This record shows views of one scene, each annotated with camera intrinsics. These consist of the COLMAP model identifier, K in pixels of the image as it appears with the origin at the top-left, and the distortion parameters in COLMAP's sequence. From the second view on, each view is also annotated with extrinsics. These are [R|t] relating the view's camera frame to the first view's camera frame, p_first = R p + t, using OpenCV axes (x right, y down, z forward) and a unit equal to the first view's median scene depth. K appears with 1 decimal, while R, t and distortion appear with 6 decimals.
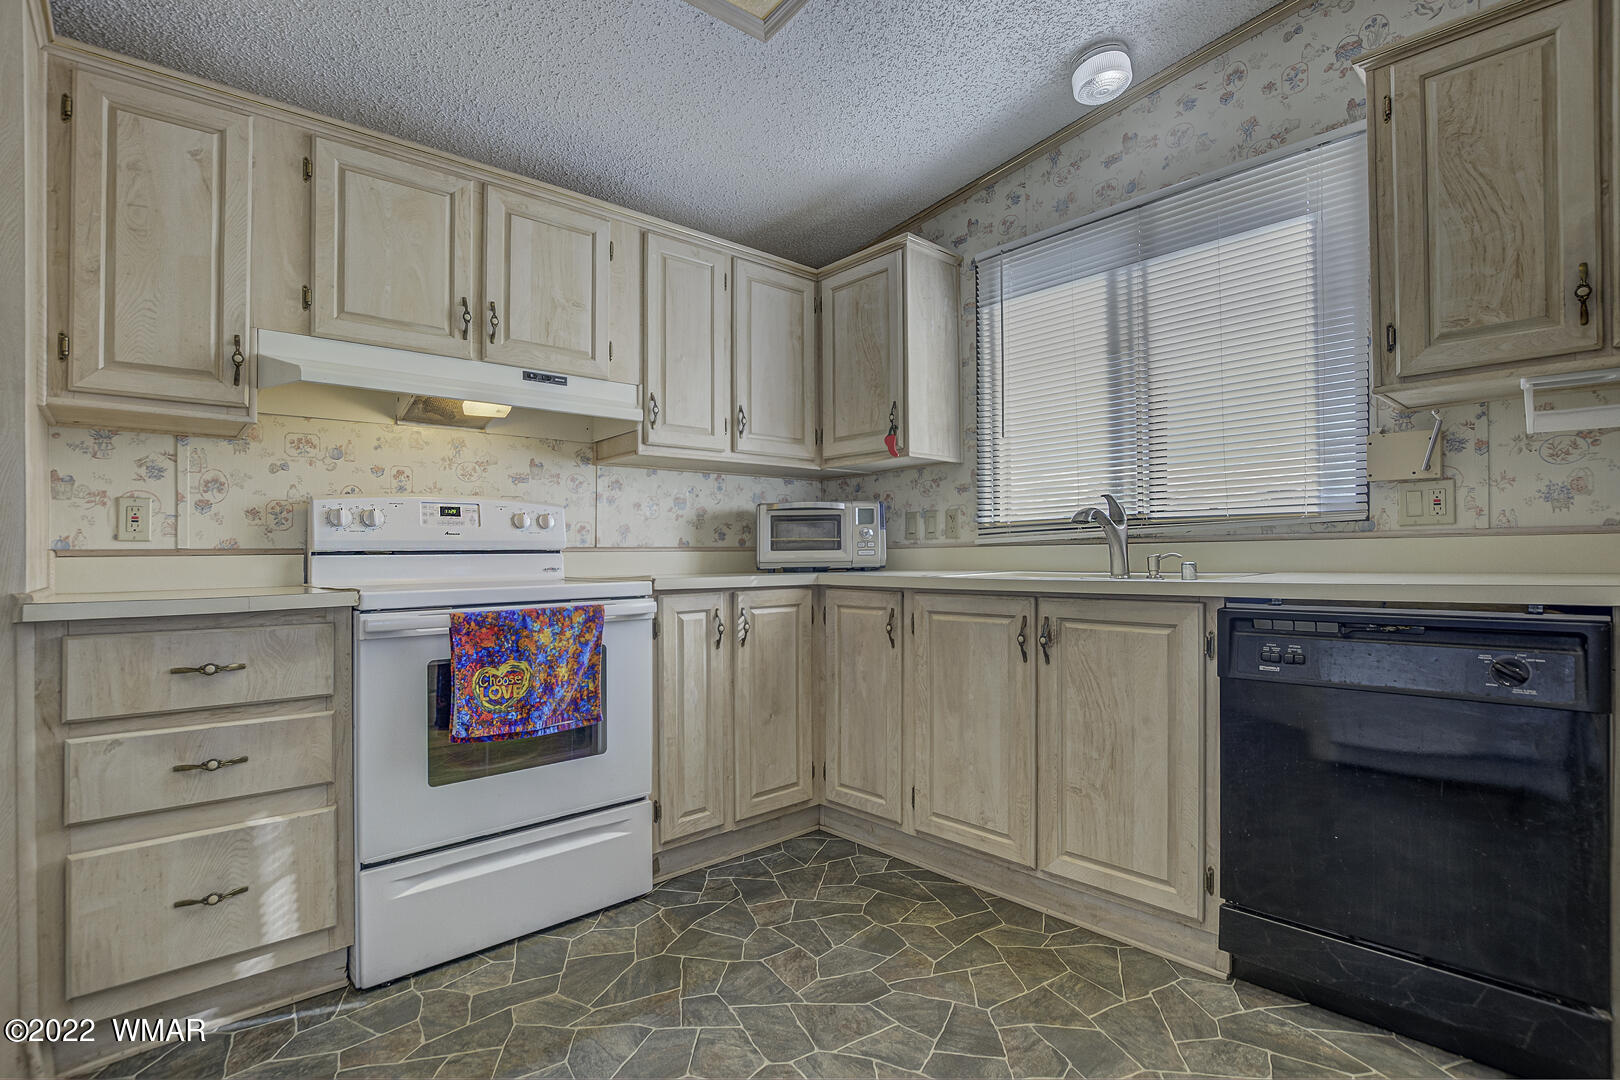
lens RADIAL K [[790.5, 0, 838.2], [0, 790.5, 563.5], [0, 0, 1]] dist [-0.001152, -0.000066]
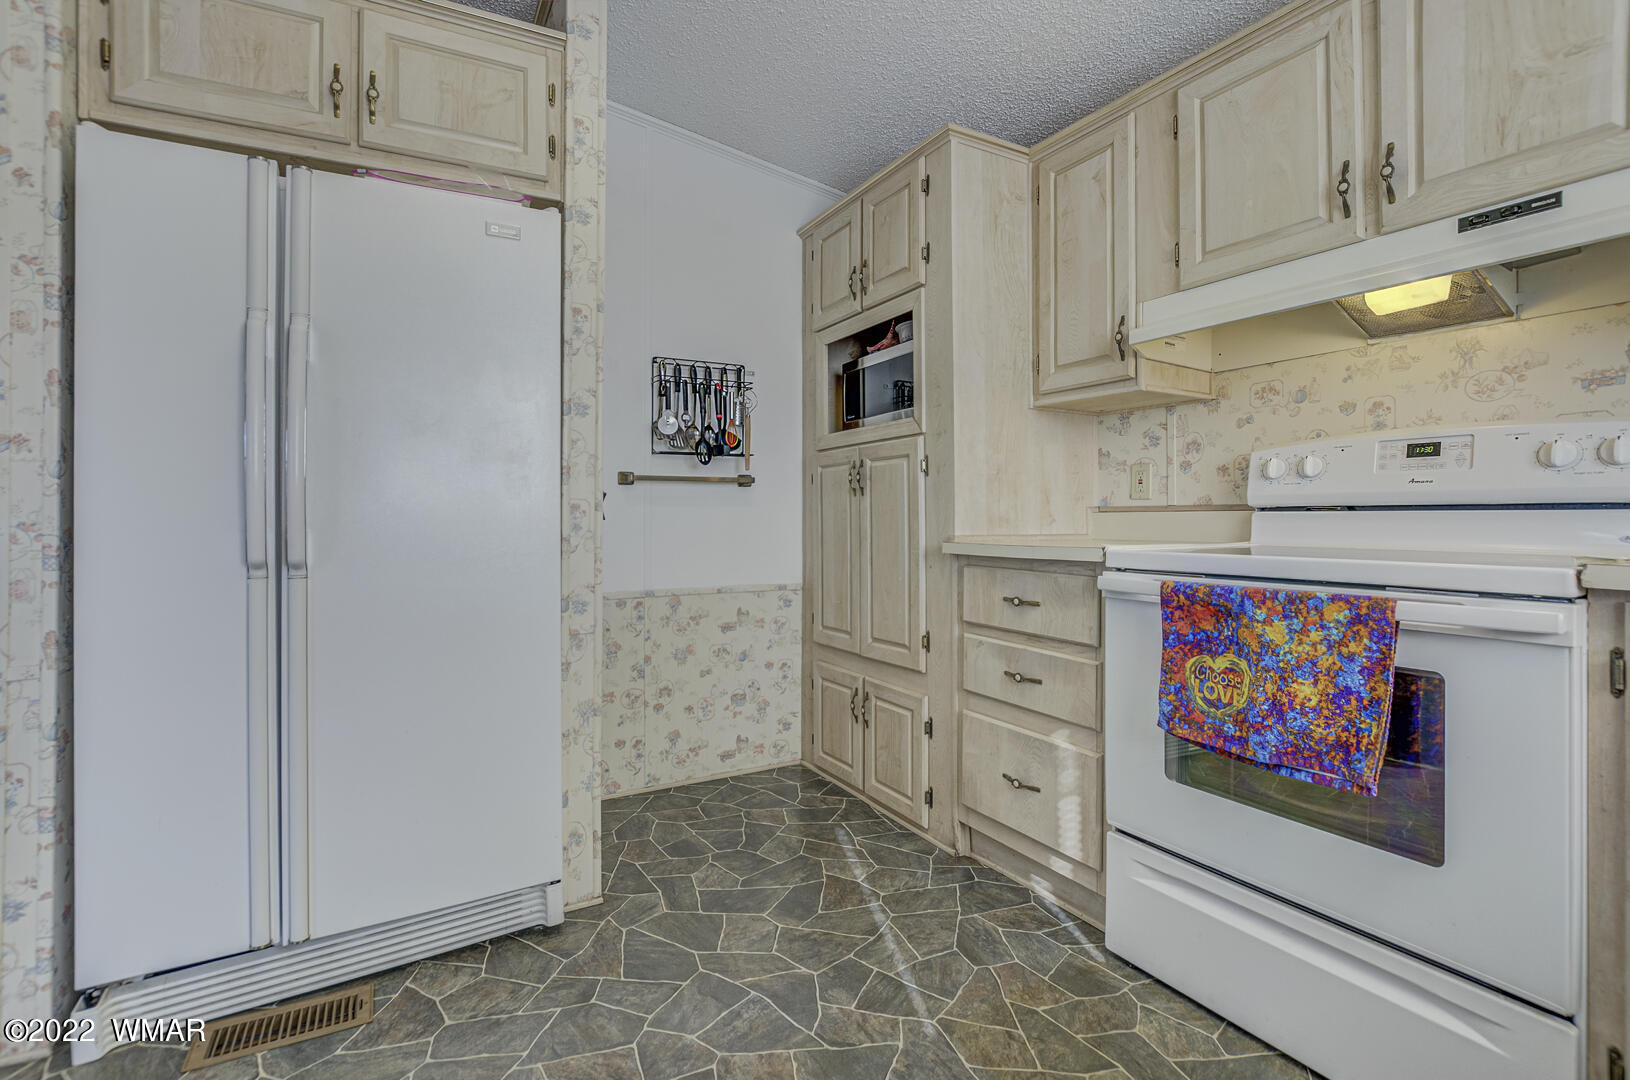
lens RADIAL K [[729.1, 0, 756.4], [0, 729.1, 508.6], [0, 0, 1]] dist [-0.014695, -0.000246]
pose [[-0.268742, 0.000728, -0.963212, 0.356288], [-0.009198, 0.999952, 0.003322, -0.012259], [0.963168, 0.009752, -0.268723, 0.738277]]
